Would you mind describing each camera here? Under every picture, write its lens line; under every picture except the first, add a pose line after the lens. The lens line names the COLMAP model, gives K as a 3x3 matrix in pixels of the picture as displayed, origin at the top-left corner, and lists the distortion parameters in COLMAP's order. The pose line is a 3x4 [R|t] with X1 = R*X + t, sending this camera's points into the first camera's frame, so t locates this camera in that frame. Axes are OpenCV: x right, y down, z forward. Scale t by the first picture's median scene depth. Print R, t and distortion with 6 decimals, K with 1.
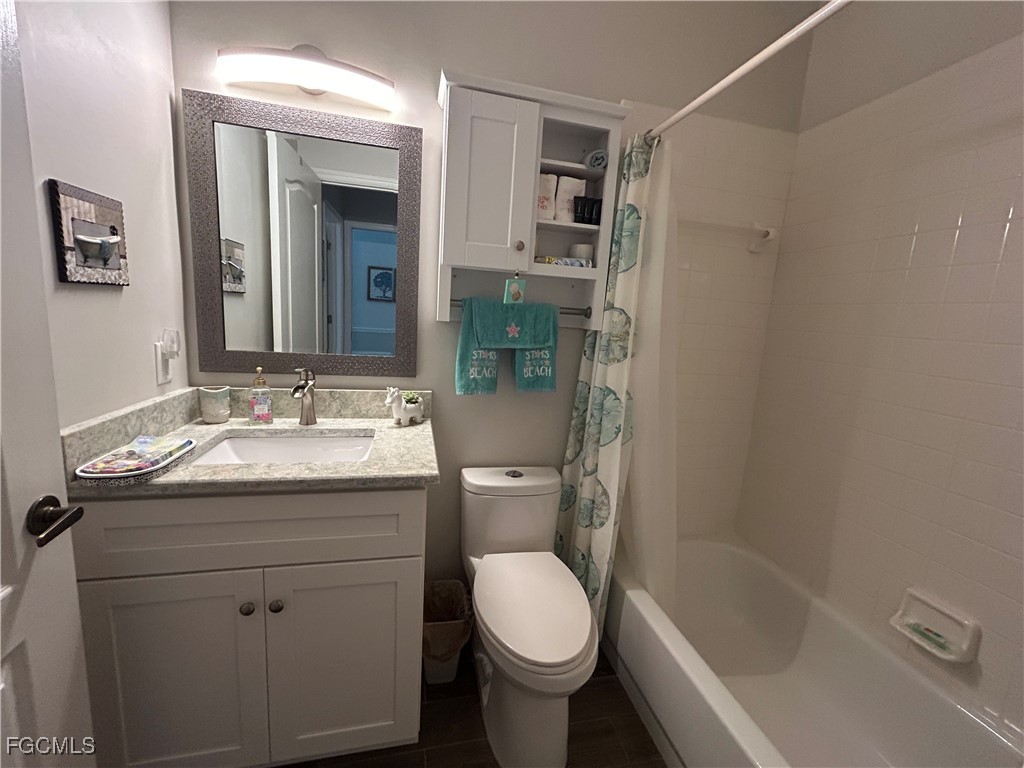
lens RADIAL K [[415.3, 0, 510.1], [0, 415.3, 380.6], [0, 0, 1]] dist [-0.000375, 0.000106]
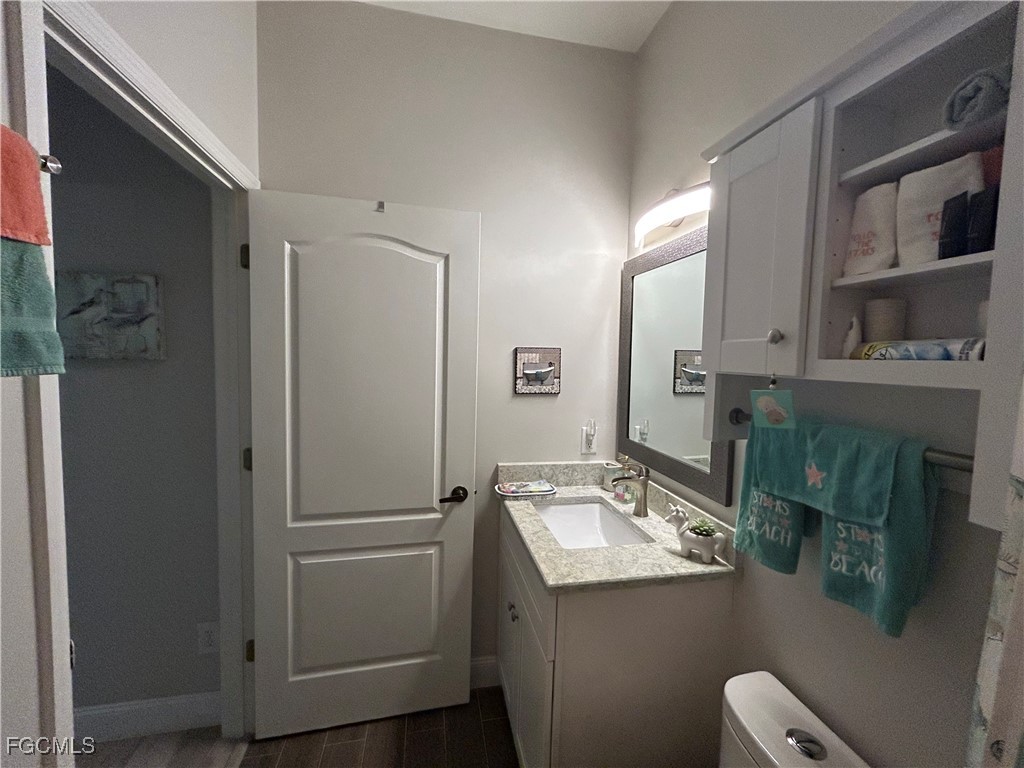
lens RADIAL K [[415.3, 0, 510.8], [0, 415.3, 383.1], [0, 0, 1]] dist [-0.000375, 0.000106]
pose [[-0.025211, 0.004212, -0.999673, 0.659938], [-0.181469, 0.983358, 0.008719, -0.197546], [0.983073, 0.181630, -0.024027, 0.662132]]
